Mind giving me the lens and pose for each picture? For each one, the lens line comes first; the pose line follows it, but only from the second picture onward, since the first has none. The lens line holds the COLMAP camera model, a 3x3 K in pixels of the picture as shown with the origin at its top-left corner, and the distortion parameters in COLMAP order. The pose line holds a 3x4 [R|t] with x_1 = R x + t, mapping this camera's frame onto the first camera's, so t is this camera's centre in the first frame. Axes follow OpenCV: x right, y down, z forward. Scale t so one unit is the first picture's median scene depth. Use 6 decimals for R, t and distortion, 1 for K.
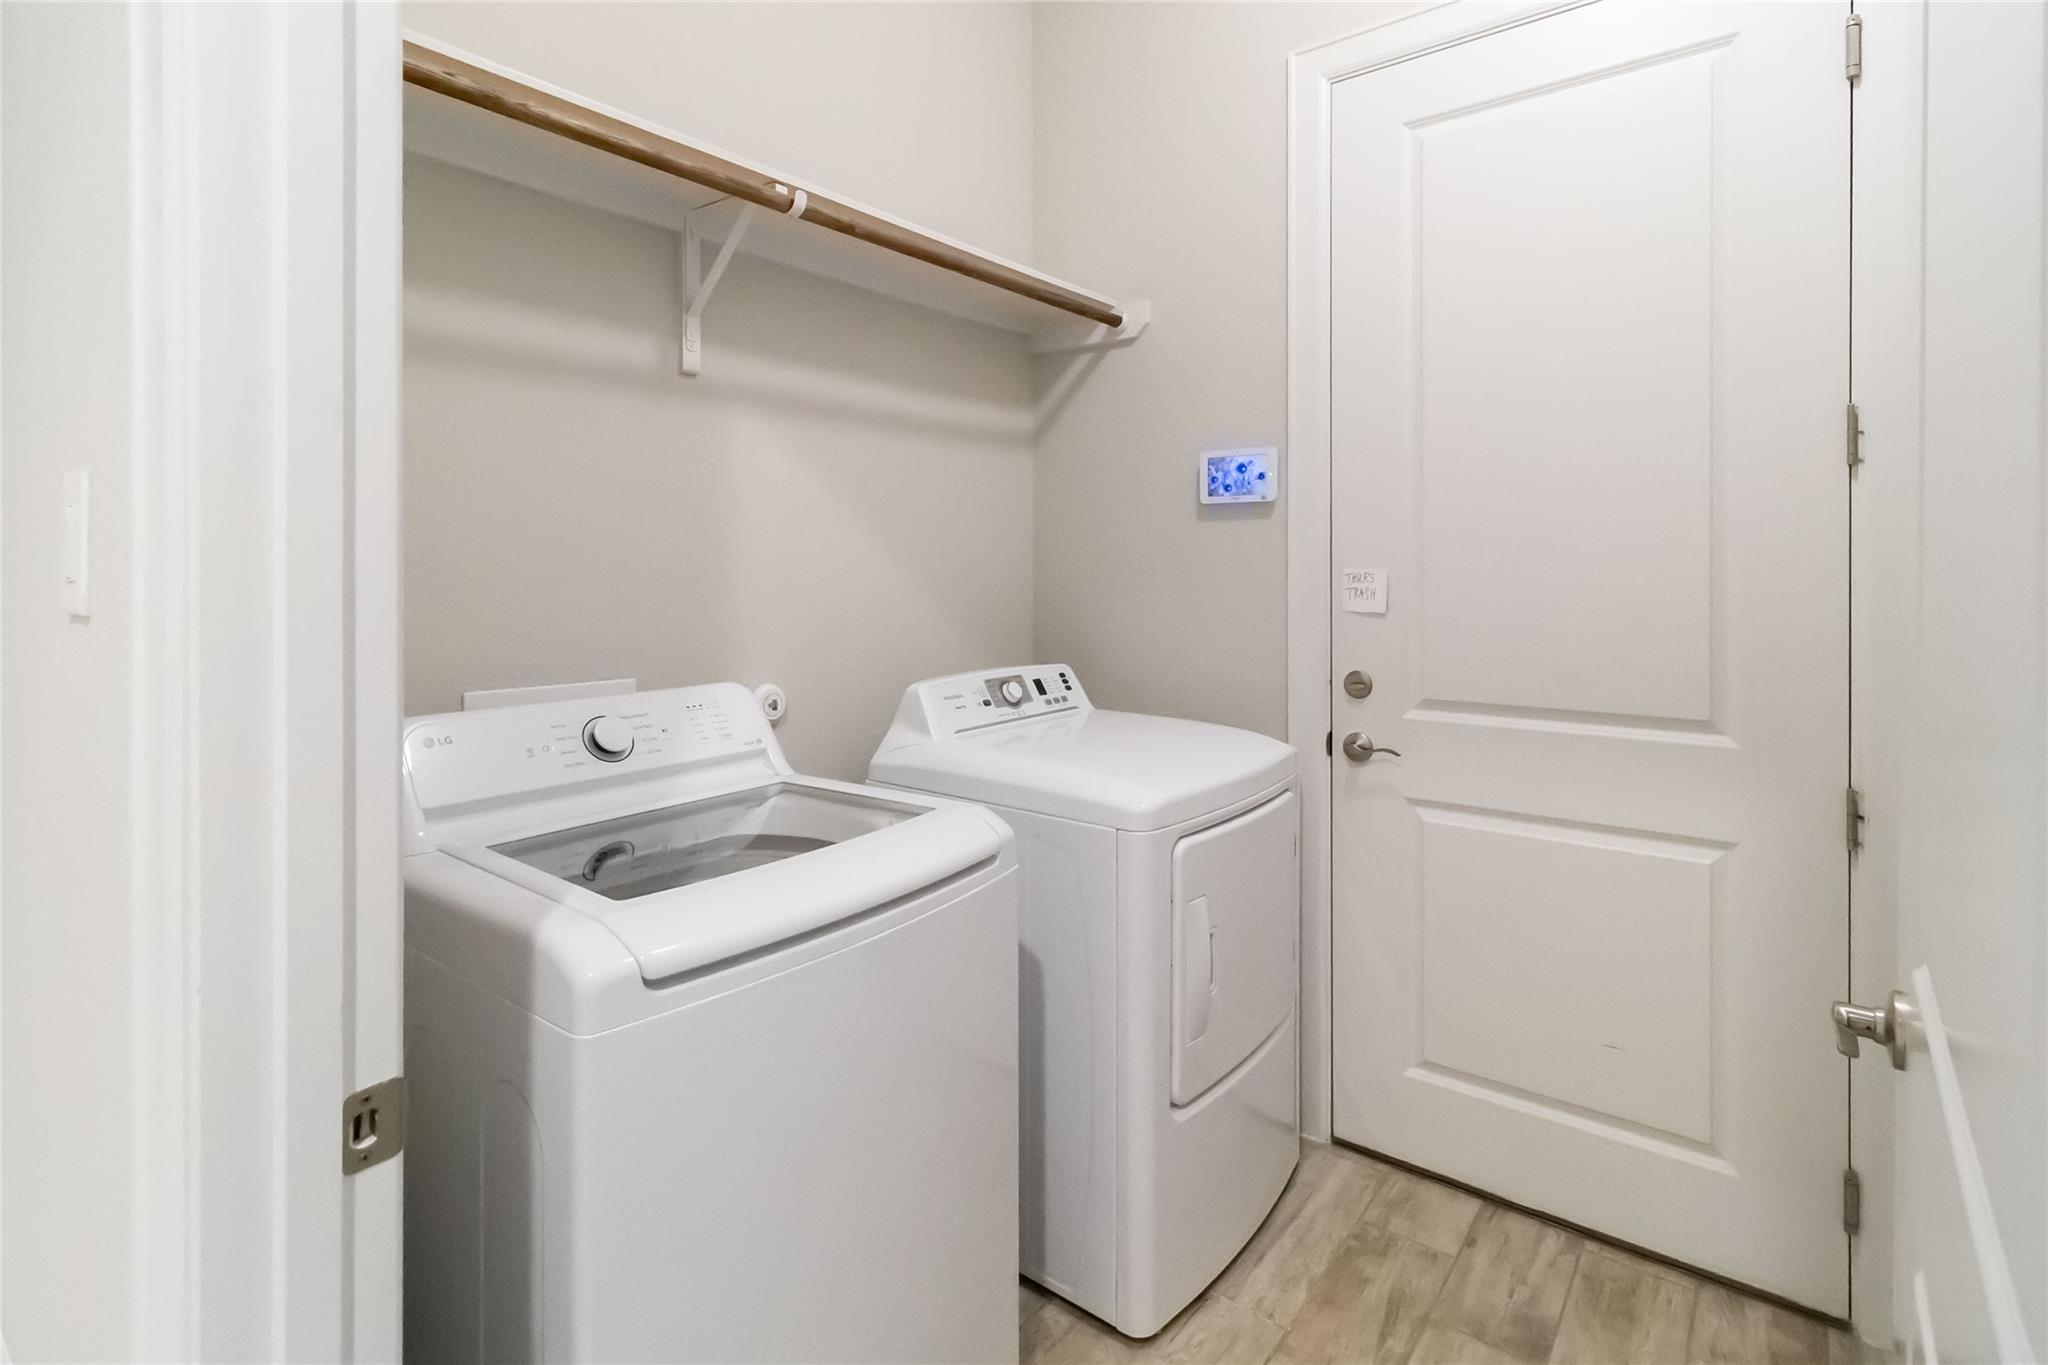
lens RADIAL K [[993.2, 0, 1025.9], [0, 993.2, 573.9], [0, 0, 1]] dist [-0.000787, -0.000196]
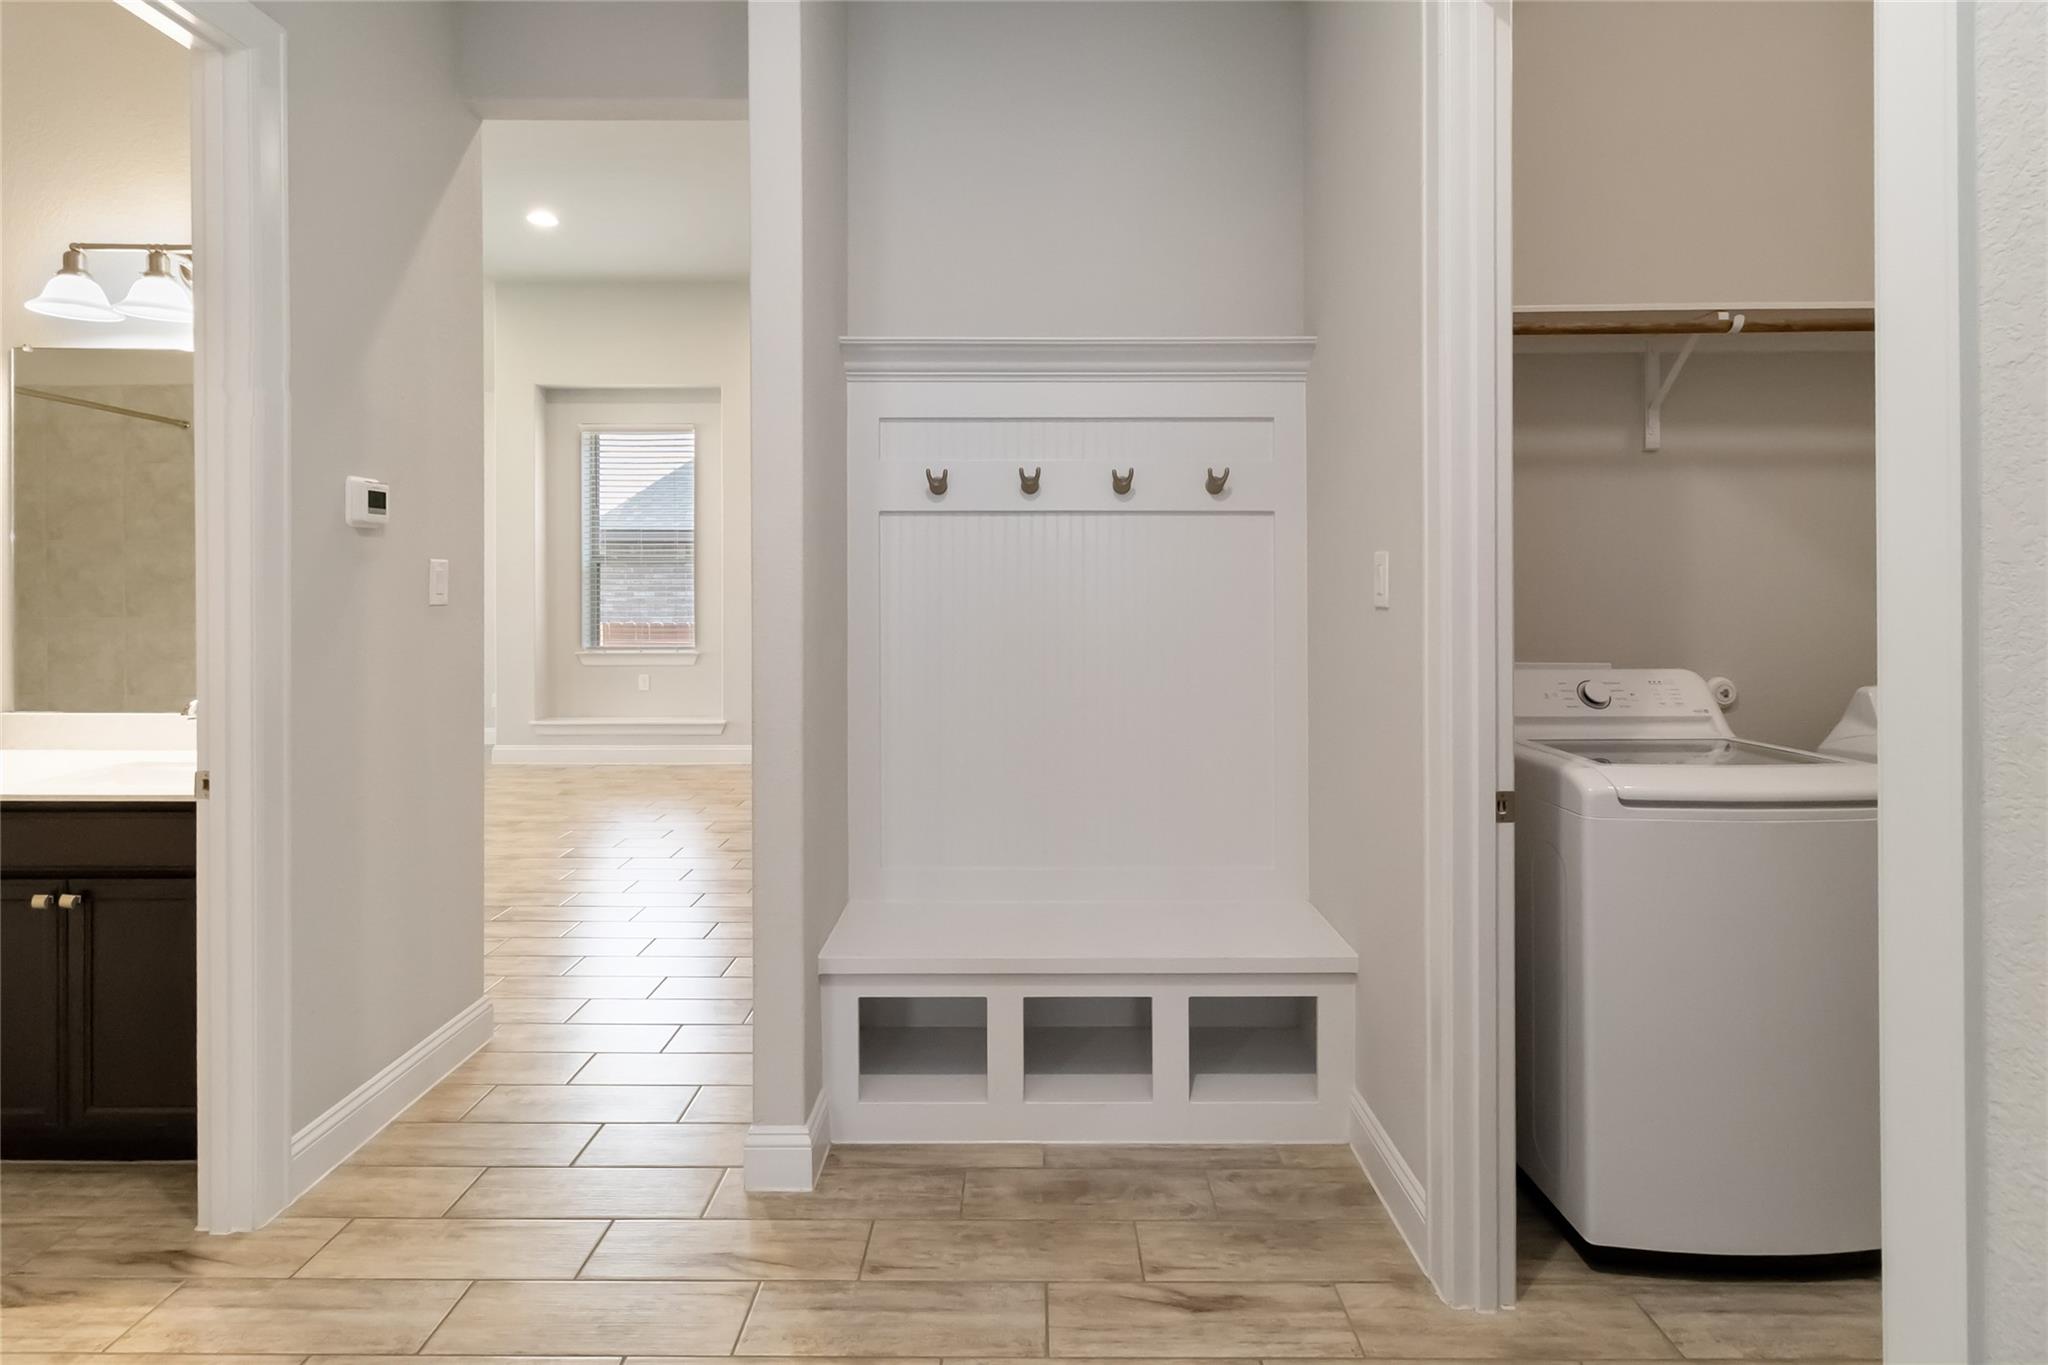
lens RADIAL K [[993.2, 0, 1025.9], [0, 993.2, 573.9], [0, 0, 1]] dist [-0.000787, -0.000196]
pose [[0.620079, -0.011861, -0.784449, 0.248021], [-0.004734, 0.999811, -0.018859, 0.003994], [0.784525, 0.015407, 0.619906, -0.656610]]
